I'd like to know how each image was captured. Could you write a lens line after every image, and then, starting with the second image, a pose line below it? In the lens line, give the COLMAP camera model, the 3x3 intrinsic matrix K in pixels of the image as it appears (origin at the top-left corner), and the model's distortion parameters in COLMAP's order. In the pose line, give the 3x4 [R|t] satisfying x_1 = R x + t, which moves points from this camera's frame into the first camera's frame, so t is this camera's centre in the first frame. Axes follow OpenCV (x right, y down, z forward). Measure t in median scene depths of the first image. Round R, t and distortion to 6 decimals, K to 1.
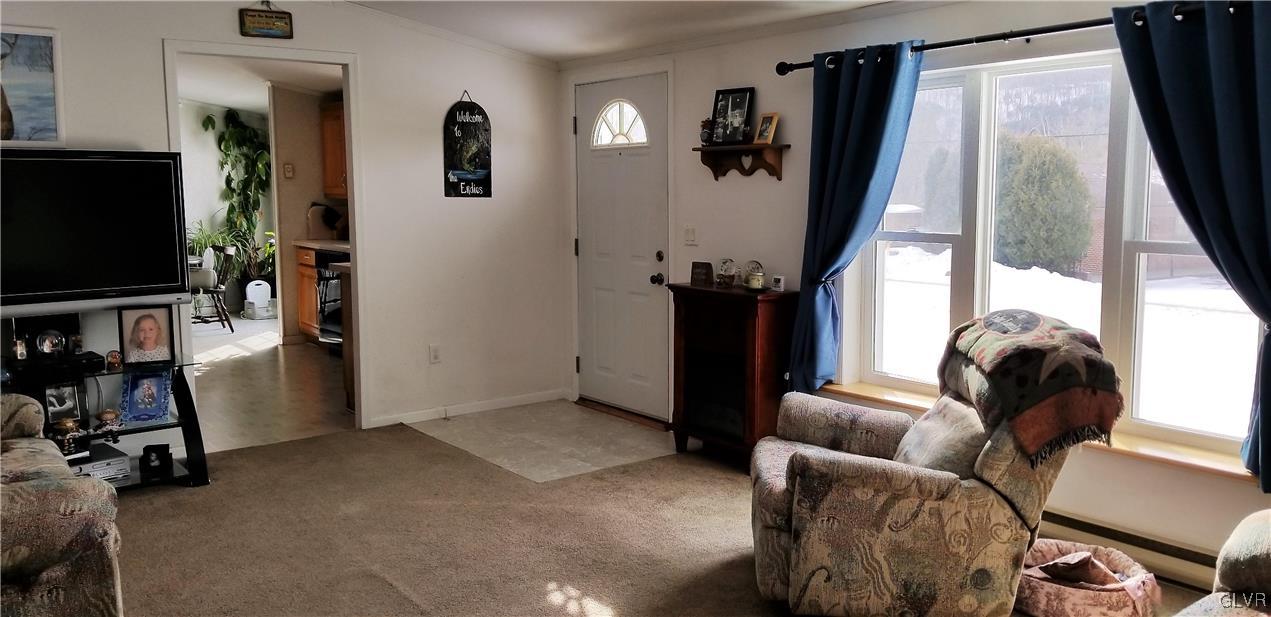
lens RADIAL K [[977.9, 0, 633.9], [0, 977.9, 289.0], [0, 0, 1]] dist [0.086615, -0.201797]
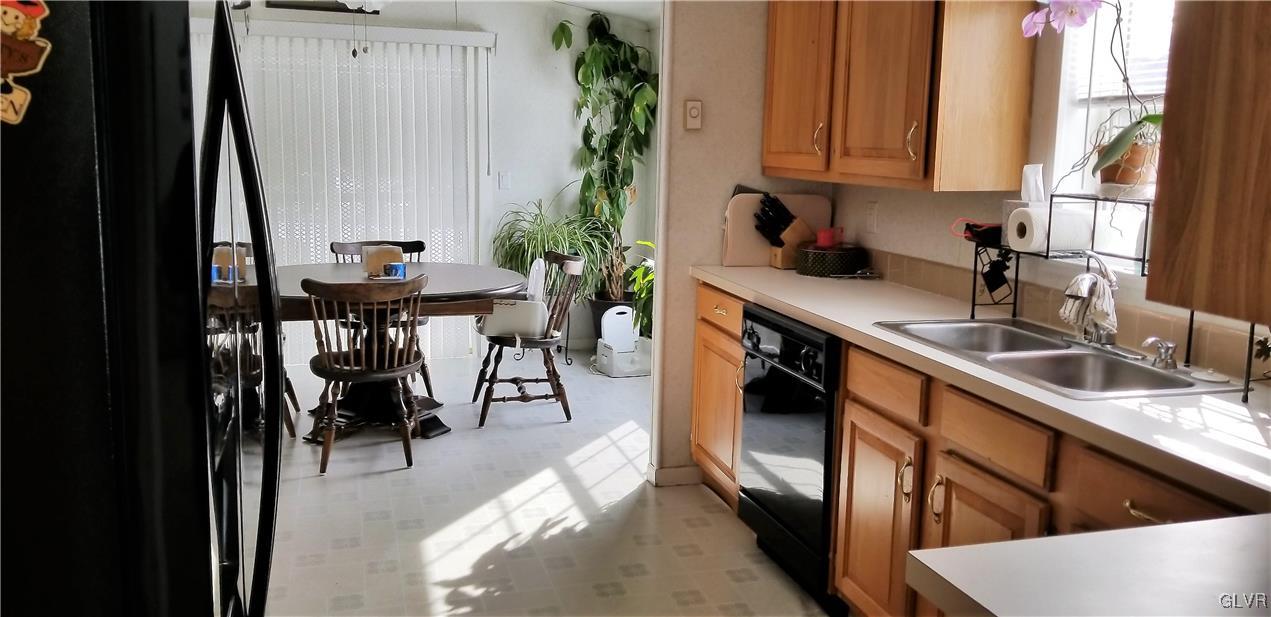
lens RADIAL K [[1004.9, 0, 637.7], [0, 1004.9, 284.1], [0, 0, 1]] dist [0.119321, -0.232745]
pose [[0.934981, 0.075446, -0.346580, -0.165099], [-0.064638, 0.996997, 0.042658, -0.047916], [0.348757, -0.017483, 0.937050, 0.441008]]
